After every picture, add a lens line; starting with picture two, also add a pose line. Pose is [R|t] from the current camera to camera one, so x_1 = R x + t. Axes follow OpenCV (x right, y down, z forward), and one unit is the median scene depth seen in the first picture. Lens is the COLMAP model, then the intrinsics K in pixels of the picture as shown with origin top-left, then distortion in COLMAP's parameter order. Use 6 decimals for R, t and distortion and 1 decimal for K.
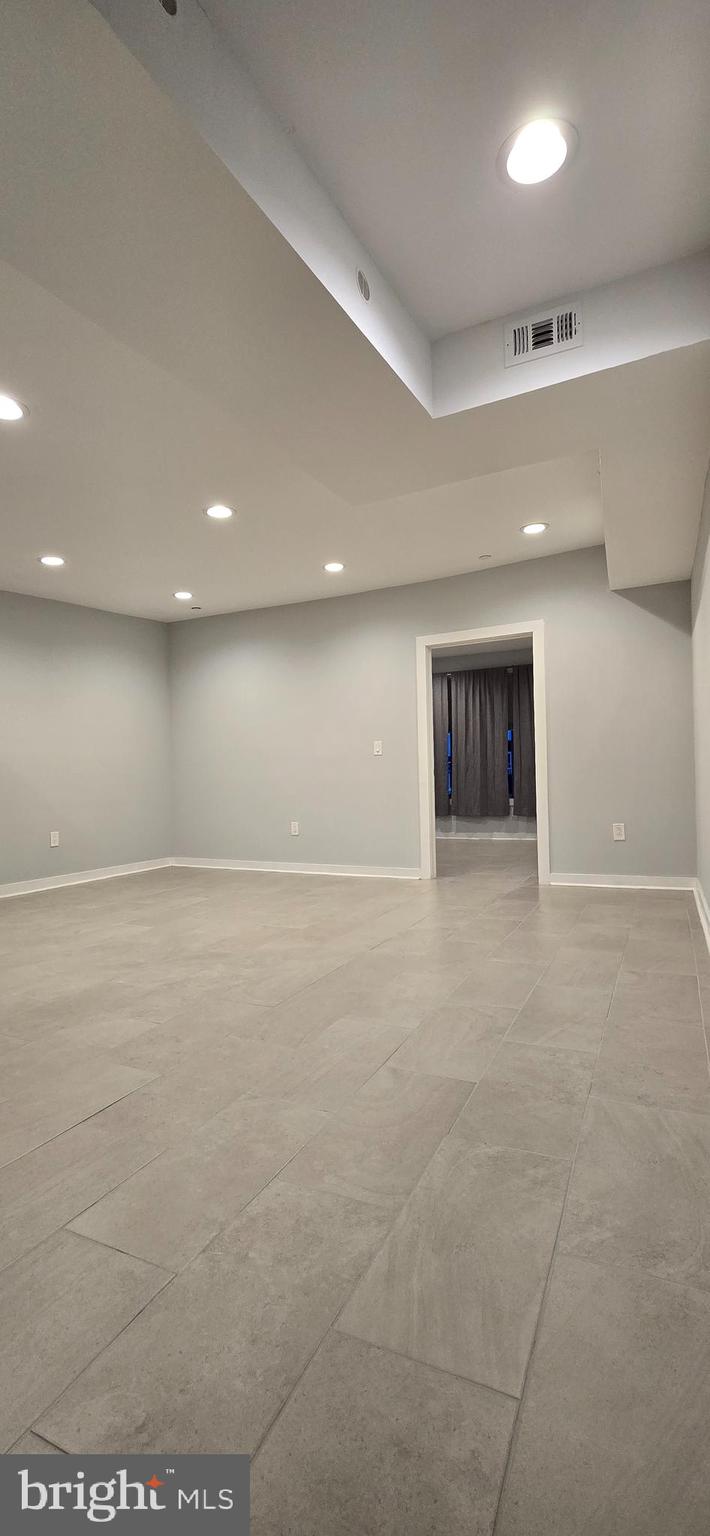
lens RADIAL K [[630.2, 0, 358.2], [0, 630.2, 770.1], [0, 0, 1]] dist [0.003138, -0.001833]
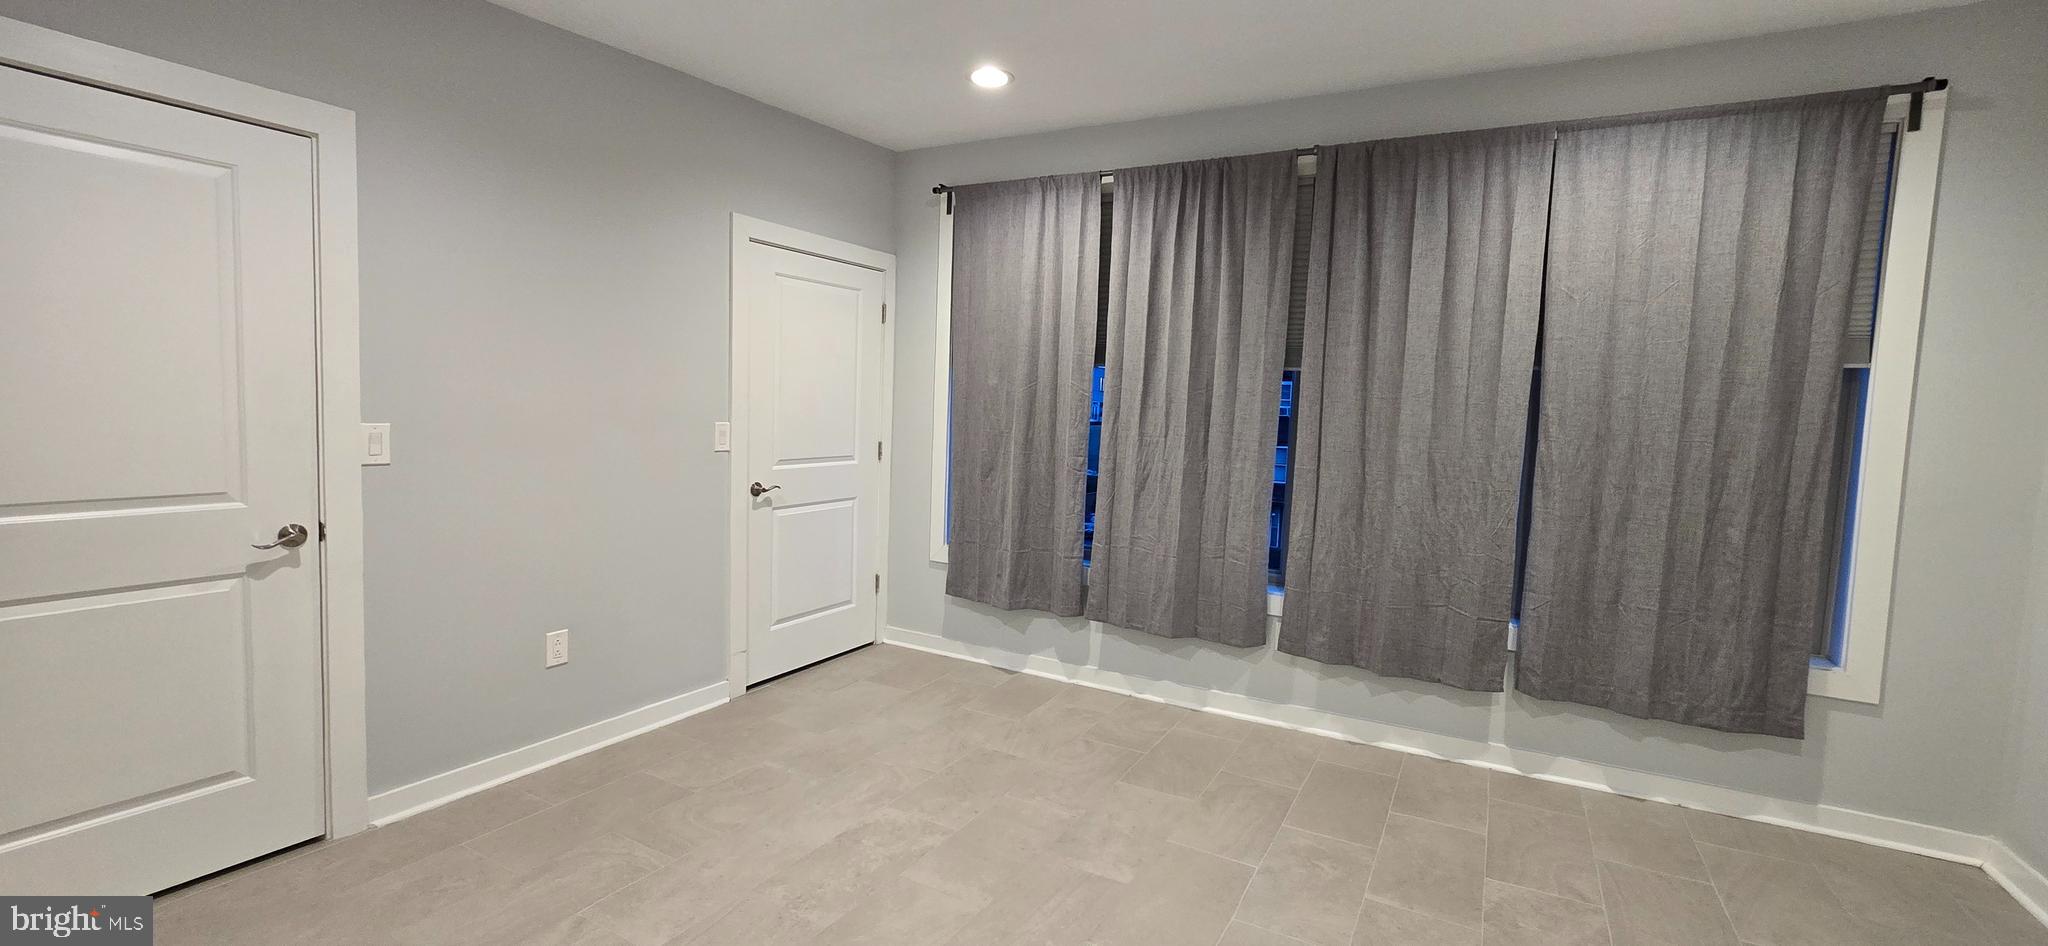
lens RADIAL K [[840.3, 0, 1030.5], [0, 840.3, 466.5], [0, 0, 1]] dist [0.003138, -0.001833]
pose [[0.996821, 0.060457, -0.051890, 0.286551], [-0.055667, 0.994451, 0.089262, -0.093248], [0.056999, -0.086090, 0.994656, 1.196124]]
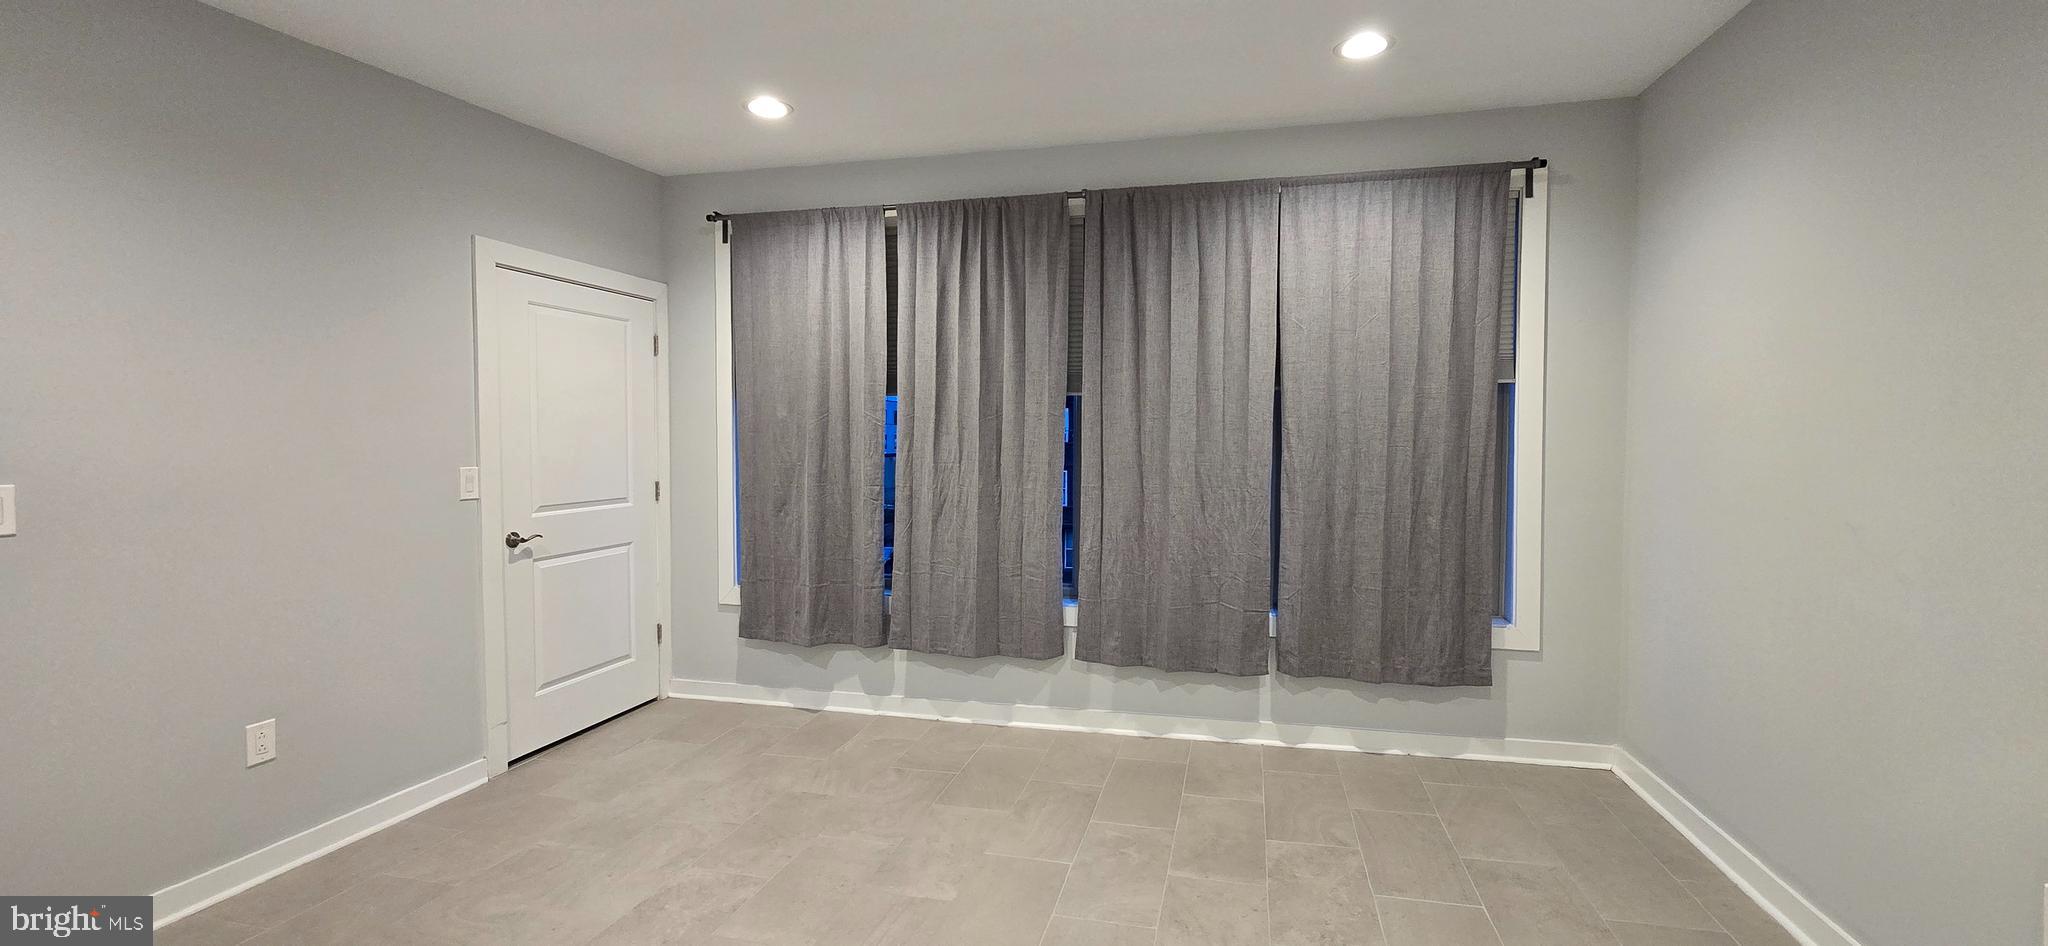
lens RADIAL K [[840.3, 0, 1031.3], [0, 840.3, 467.0], [0, 0, 1]] dist [0.003138, -0.001833]
pose [[0.979334, 0.014630, 0.201721, 0.272917], [-0.023567, 0.998841, 0.041974, -0.088458], [-0.200873, -0.045861, 0.978543, 1.179567]]
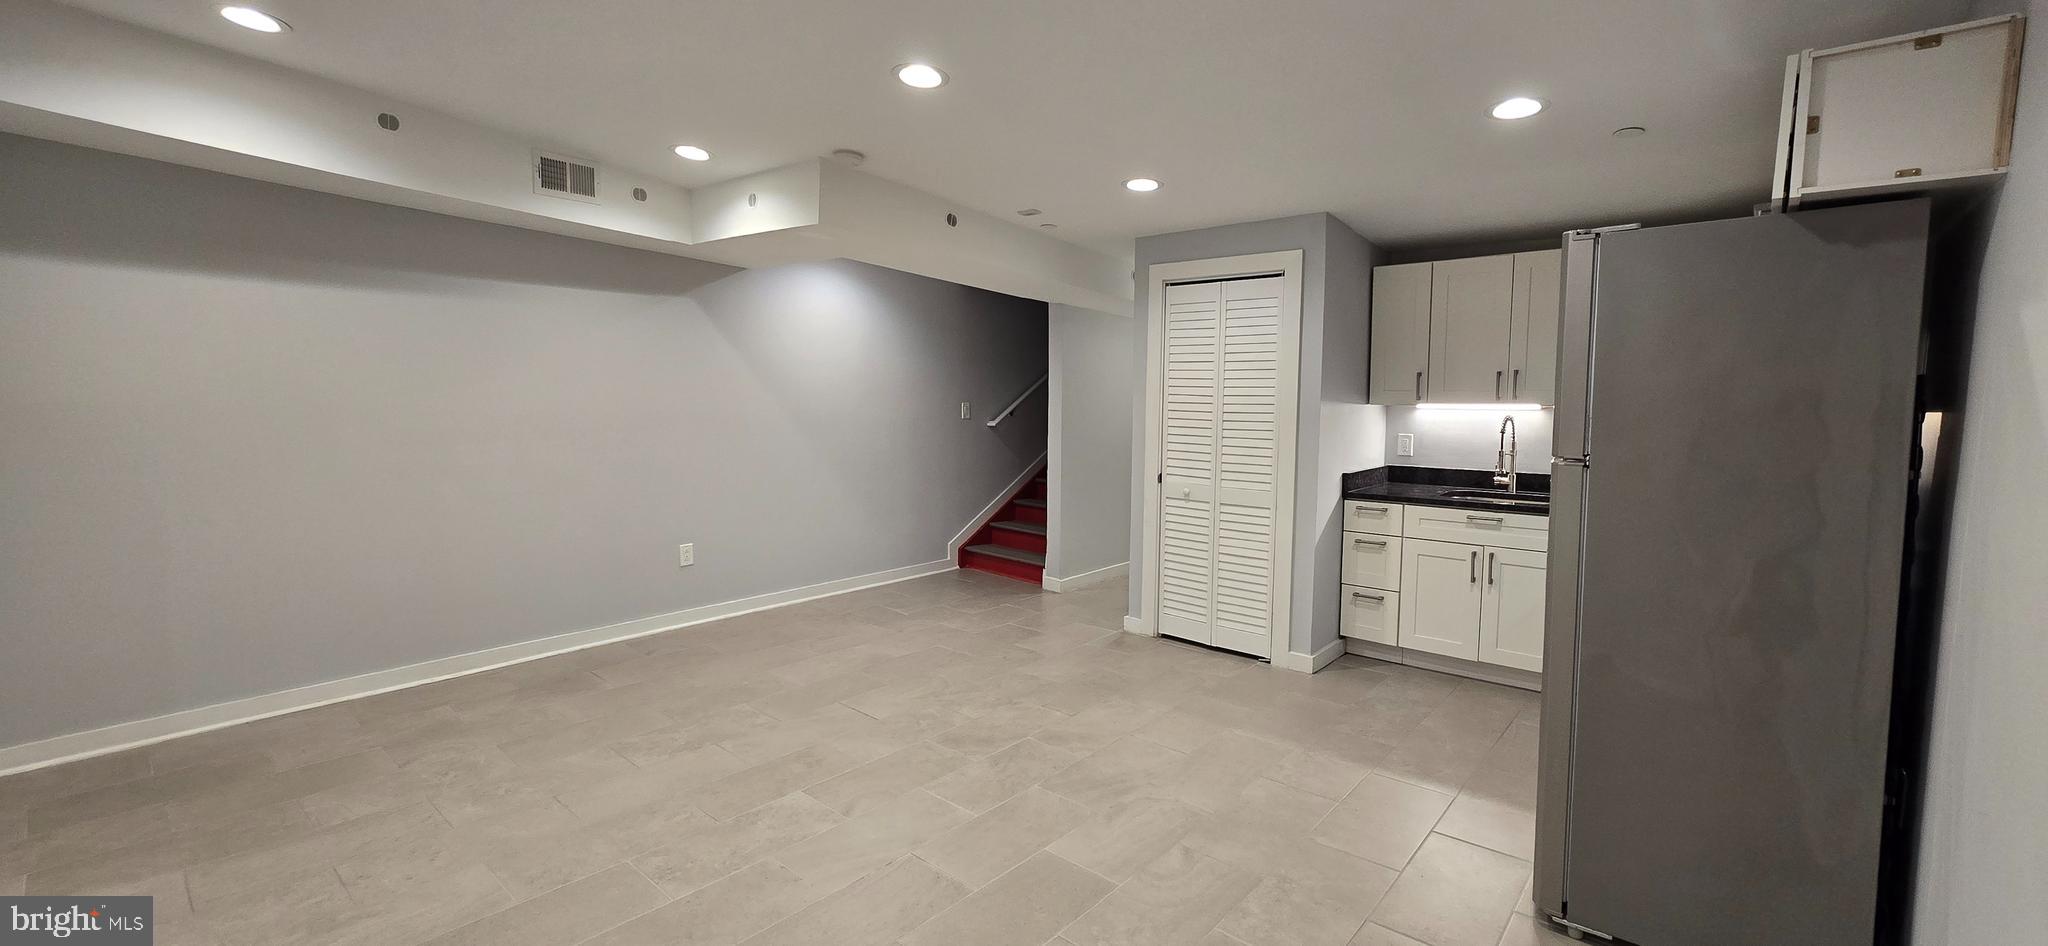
lens RADIAL K [[840.3, 0, 1037.9], [0, 840.3, 472.4], [0, 0, 1]] dist [0.003138, -0.001833]
pose [[-0.969347, -0.011207, 0.245441, -0.433685], [0.007379, 0.997181, 0.074676, -0.091778], [-0.245586, 0.074198, -0.966531, 1.470964]]
